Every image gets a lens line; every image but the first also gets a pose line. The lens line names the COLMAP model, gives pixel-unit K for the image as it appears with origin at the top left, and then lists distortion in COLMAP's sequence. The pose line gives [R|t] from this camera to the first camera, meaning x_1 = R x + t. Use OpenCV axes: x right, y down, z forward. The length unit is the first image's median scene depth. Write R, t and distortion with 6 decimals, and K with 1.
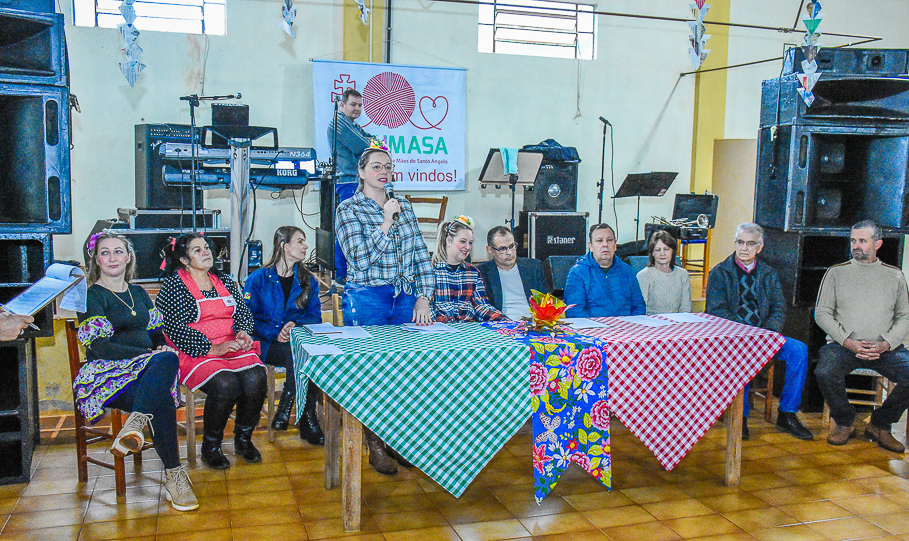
lens RADIAL K [[833.4, 0, 454.5], [0, 833.4, 270.5], [0, 0, 1]] dist [-0.055916, 0.002038]
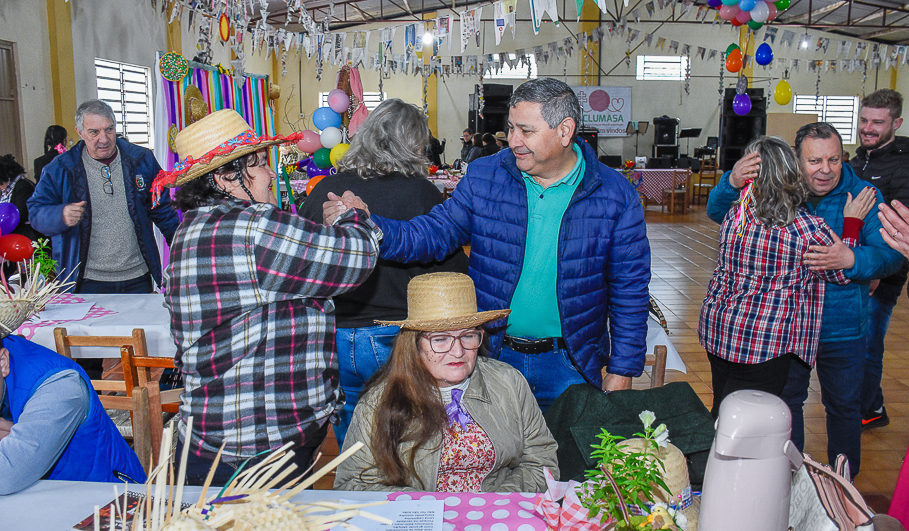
lens RADIAL K [[730.9, 0, 454.7], [0, 730.9, 243.8], [0, 0, 1]] dist [-0.068114, 0.014604]
pose [[0.954821, 0.030984, -0.295562, 0.166094], [-0.017844, 0.998733, 0.047052, 0.132147], [0.296645, -0.039652, 0.954164, -1.243835]]
